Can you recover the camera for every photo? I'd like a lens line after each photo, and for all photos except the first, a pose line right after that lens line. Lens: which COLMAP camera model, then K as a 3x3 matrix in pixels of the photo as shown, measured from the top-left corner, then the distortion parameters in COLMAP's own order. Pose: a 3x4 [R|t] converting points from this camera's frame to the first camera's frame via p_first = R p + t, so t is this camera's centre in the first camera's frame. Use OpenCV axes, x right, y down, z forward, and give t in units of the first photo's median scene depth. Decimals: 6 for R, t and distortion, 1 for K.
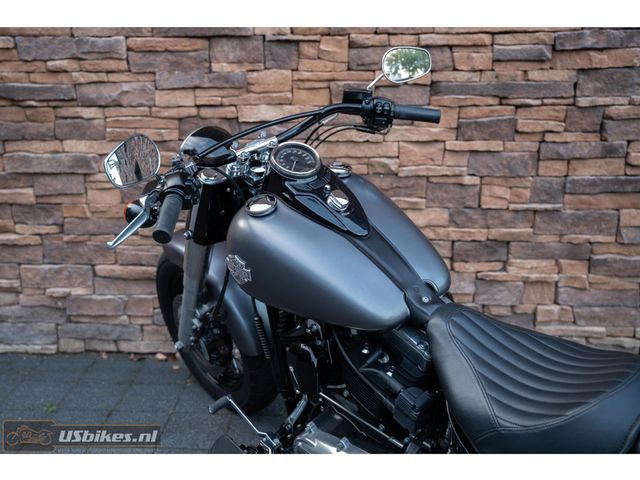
lens RADIAL K [[666.5, 0, 295.8], [0, 666.5, 224.6], [0, 0, 1]] dist [0.030023, 0.000000]
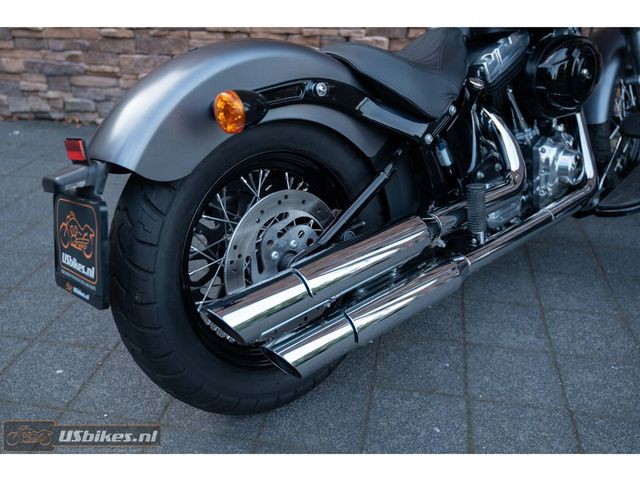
lens RADIAL K [[584.0, 0, 311.5], [0, 584.0, 249.3], [0, 0, 1]] dist [-0.017042, 0.059578]
pose [[0.993038, 0.066907, -0.096951, 0.111006], [-0.045143, 0.976355, 0.211406, 0.193639], [0.108804, -0.205557, 0.972578, -0.167253]]
